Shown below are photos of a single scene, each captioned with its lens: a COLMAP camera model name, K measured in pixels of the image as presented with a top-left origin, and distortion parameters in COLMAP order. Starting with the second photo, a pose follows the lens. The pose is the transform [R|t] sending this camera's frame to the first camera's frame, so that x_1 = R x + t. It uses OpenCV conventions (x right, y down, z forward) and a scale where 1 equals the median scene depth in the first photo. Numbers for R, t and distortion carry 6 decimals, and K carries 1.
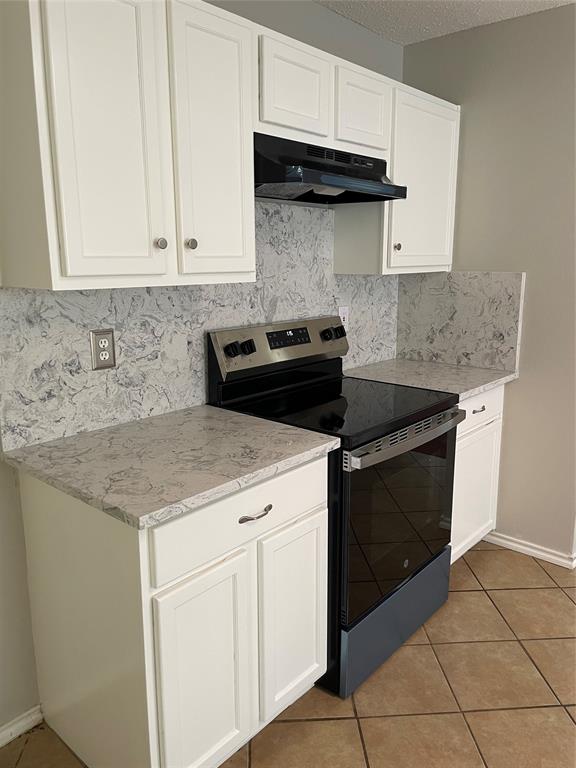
lens RADIAL K [[583.0, 0, 287.6], [0, 583.0, 377.0], [0, 0, 1]] dist [0.003922, 0.002481]
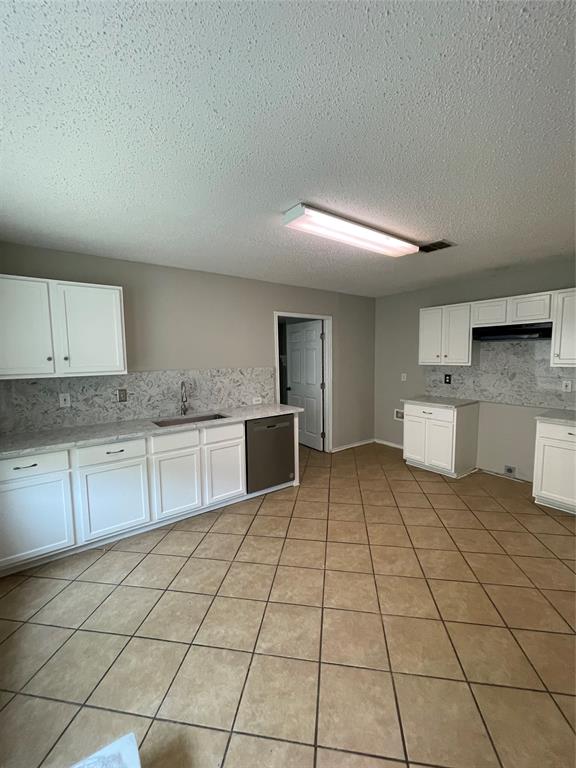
lens RADIAL K [[310.4, 0, 288.9], [0, 310.4, 383.5], [0, 0, 1]] dist [0.000116, 0.000013]
pose [[-0.212558, 0.091850, -0.972822, 2.255300], [-0.187380, 0.973265, 0.132833, -0.102361], [0.959014, 0.210522, -0.189665, 0.296344]]
